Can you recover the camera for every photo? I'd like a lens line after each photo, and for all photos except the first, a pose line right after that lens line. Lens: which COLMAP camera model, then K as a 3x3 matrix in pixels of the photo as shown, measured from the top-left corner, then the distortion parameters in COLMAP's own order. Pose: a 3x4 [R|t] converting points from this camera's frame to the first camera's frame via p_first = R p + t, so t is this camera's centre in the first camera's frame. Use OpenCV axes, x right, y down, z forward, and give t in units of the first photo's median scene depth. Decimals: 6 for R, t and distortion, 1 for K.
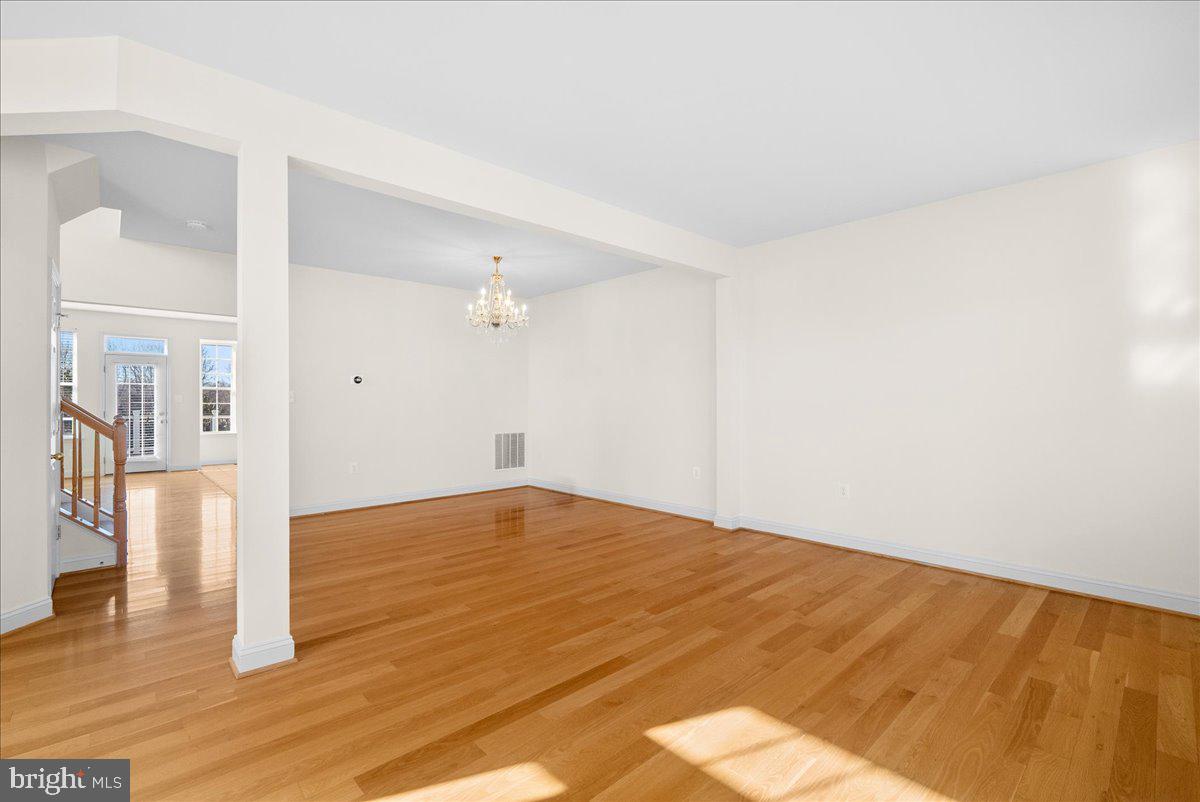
lens RADIAL K [[534.0, 0, 599.9], [0, 534.0, 397.3], [0, 0, 1]] dist [-0.008873, 0.001912]
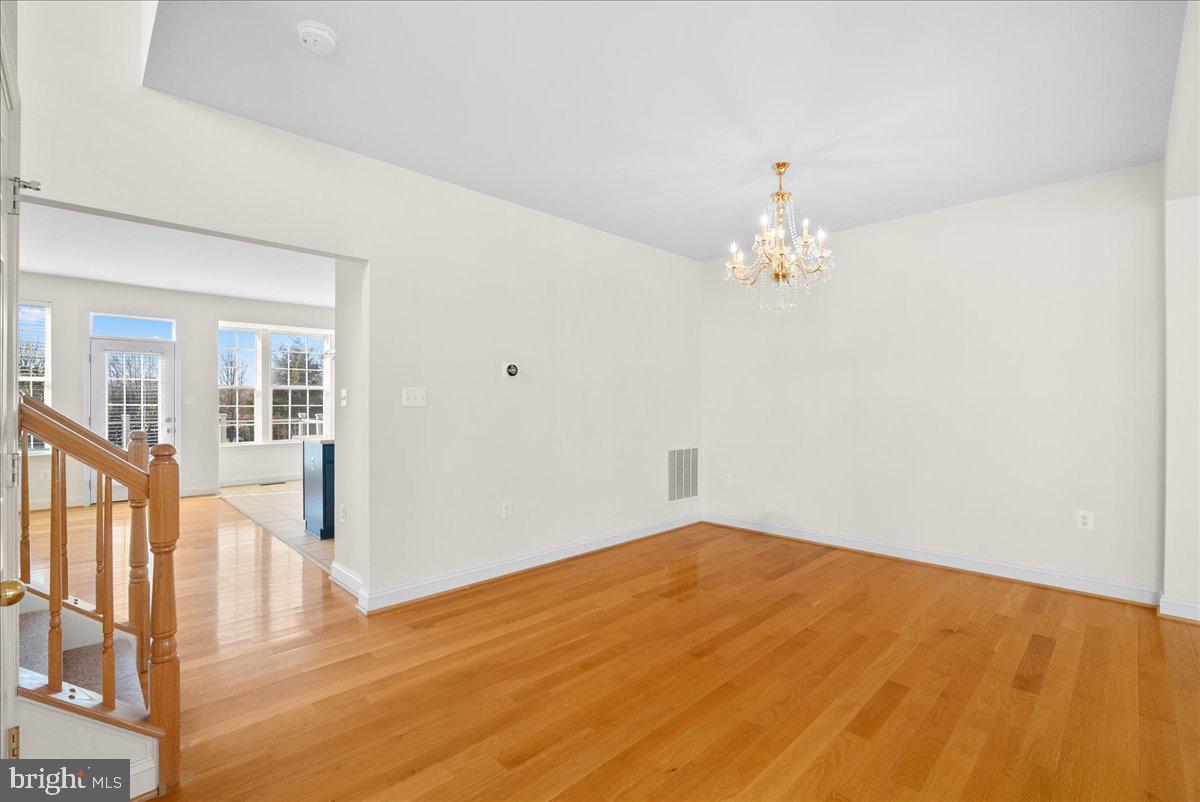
lens RADIAL K [[534.0, 0, 611.8], [0, 534.0, 406.3], [0, 0, 1]] dist [-0.008873, 0.001912]
pose [[0.999338, 0.000434, 0.036368, -0.359912], [-0.000999, 0.999879, 0.015505, -0.000748], [-0.036357, -0.015531, 0.999218, 0.362148]]
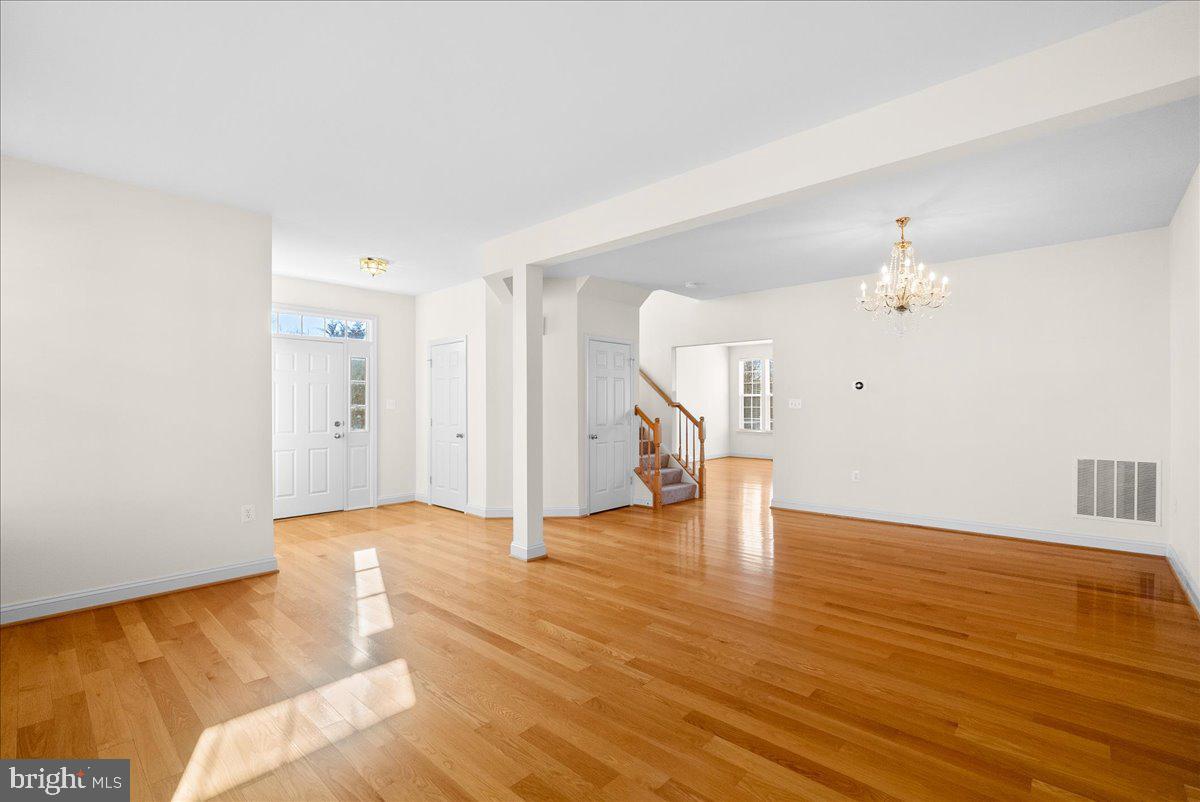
lens RADIAL K [[534.0, 0, 602.5], [0, 534.0, 410.4], [0, 0, 1]] dist [-0.008873, 0.001912]
pose [[0.086853, 0.009425, -0.996177, 0.472426], [0.007620, 0.999920, 0.010125, -0.001309], [0.996192, -0.008470, 0.086774, 0.450726]]
